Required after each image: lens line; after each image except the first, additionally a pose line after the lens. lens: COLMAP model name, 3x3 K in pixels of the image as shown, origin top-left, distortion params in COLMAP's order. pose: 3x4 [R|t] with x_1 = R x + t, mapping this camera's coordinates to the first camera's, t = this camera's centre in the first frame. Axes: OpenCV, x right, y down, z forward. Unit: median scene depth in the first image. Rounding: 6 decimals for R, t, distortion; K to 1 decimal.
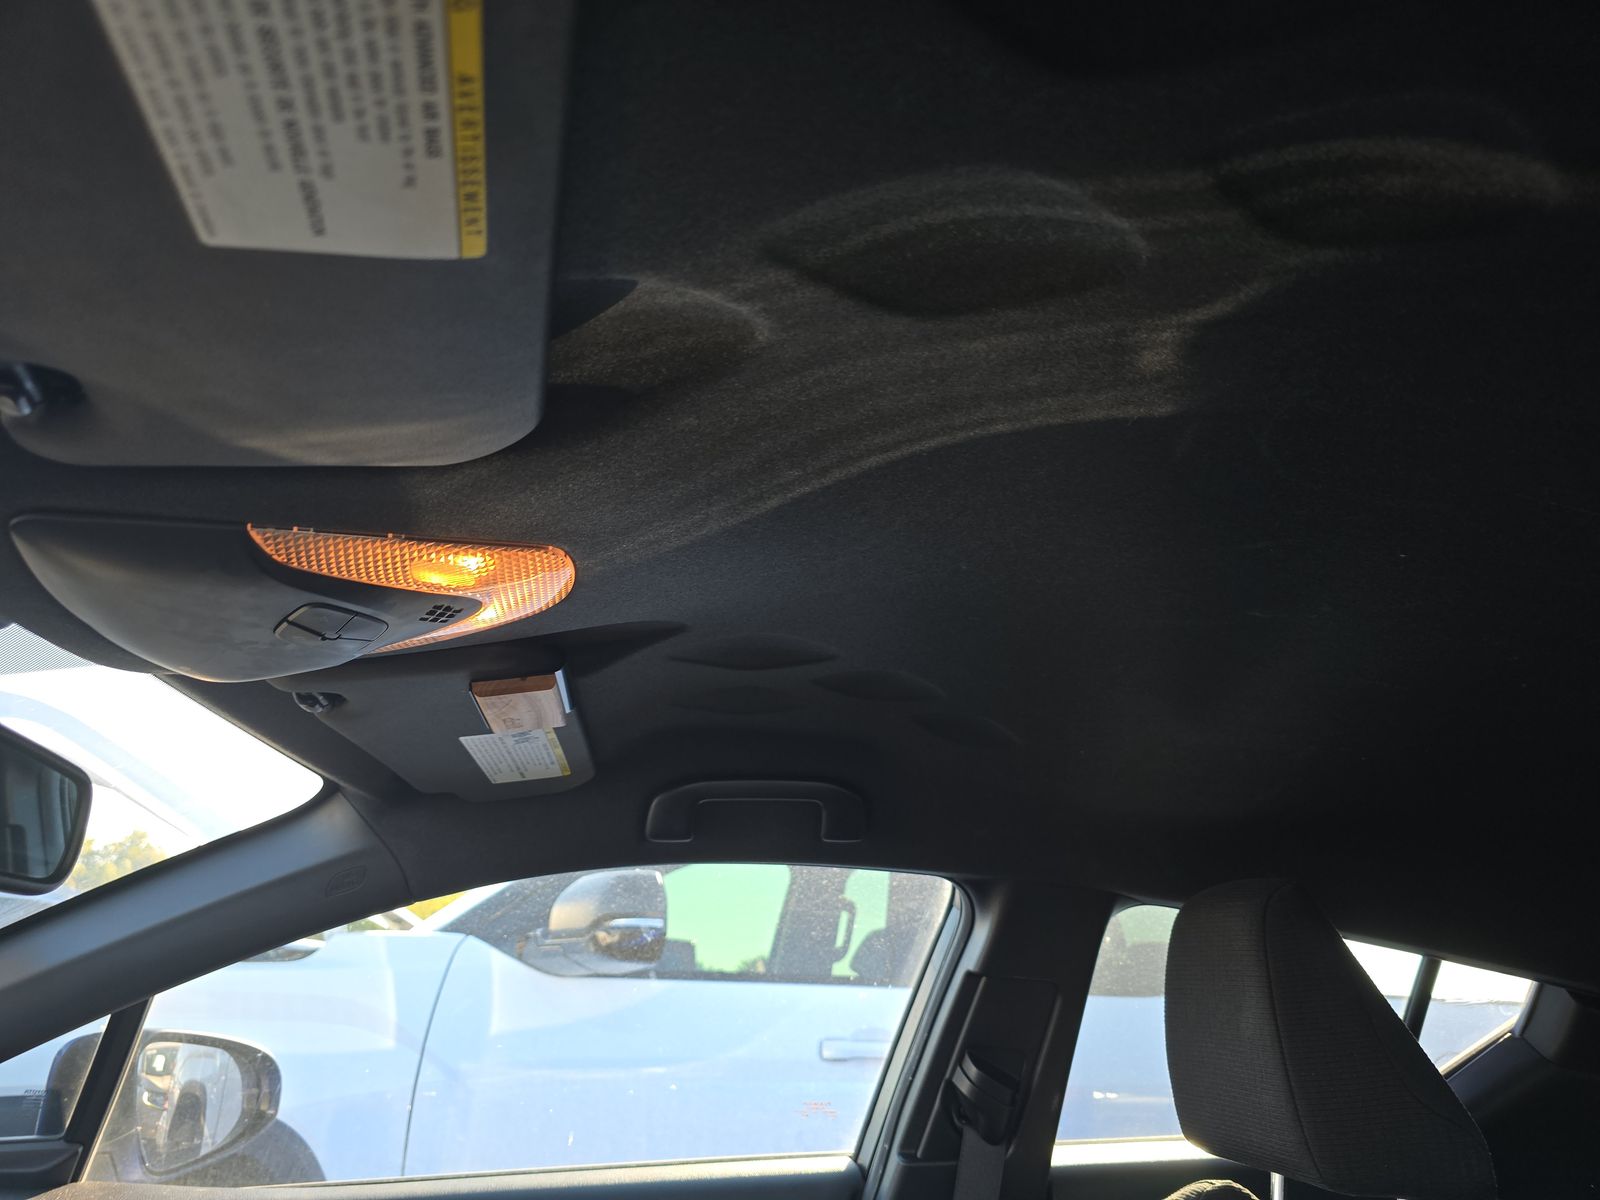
lens RADIAL K [[1073.7, 0, 801.5], [0, 1073.7, 600.4], [0, 0, 1]] dist [-0.002095, -0.010229]
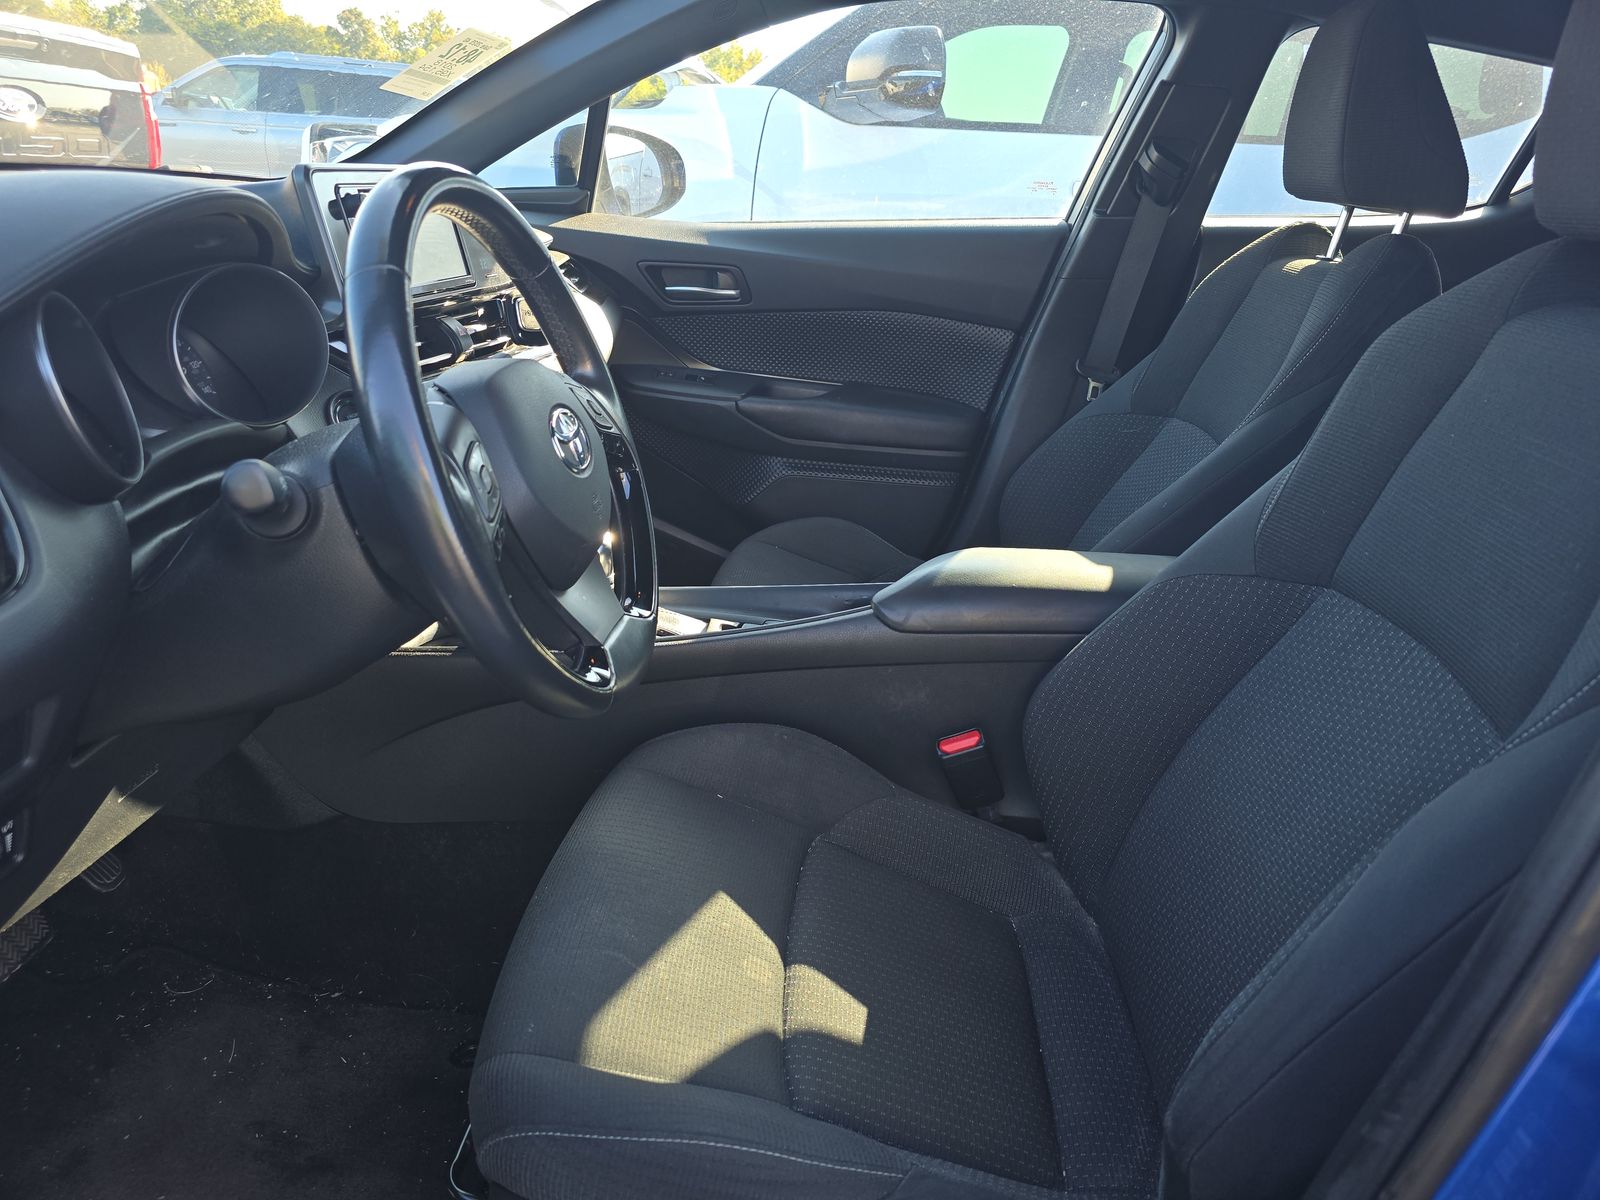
lens RADIAL K [[1073.7, 0, 805.3], [0, 1073.7, 606.2], [0, 0, 1]] dist [-0.002095, -0.010229]
pose [[0.971112, 0.102646, -0.215421, 0.071840], [0.064224, 0.757017, 0.650232, -0.058191], [0.229821, -0.645283, 0.728555, -0.489636]]
